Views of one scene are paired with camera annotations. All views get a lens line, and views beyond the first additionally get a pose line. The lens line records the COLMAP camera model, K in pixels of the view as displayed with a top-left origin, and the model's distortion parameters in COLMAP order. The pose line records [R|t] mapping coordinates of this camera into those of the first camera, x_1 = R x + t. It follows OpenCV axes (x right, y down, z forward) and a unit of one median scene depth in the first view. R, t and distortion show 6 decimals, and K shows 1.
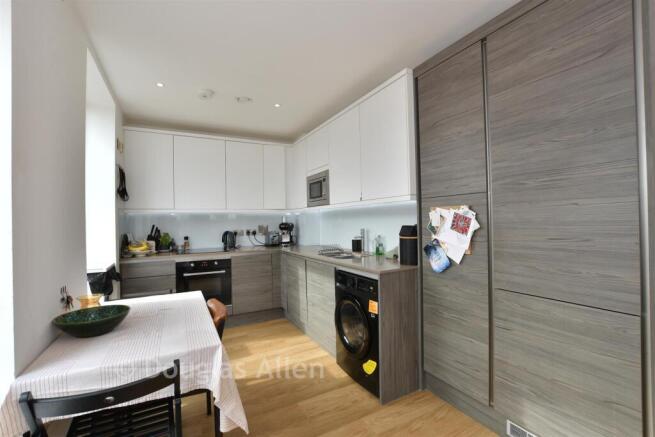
lens RADIAL K [[284.5, 0, 320.0], [0, 284.5, 219.3], [0, 0, 1]] dist [-0.020974, 0.000468]
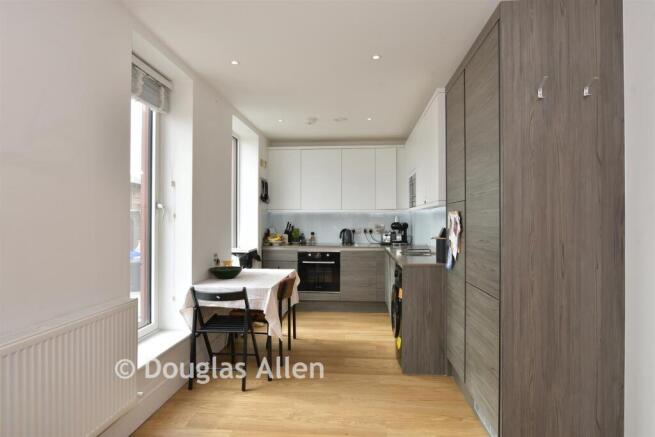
lens RADIAL K [[366.6, 0, 327.5], [0, 366.6, 218.5], [0, 0, 1]] dist [0.000850, 0.000127]
pose [[0.842206, 0.017589, -0.538869, 0.466416], [-0.014409, 0.999845, 0.010115, -0.014535], [0.538963, -0.000754, 0.842329, -0.303288]]
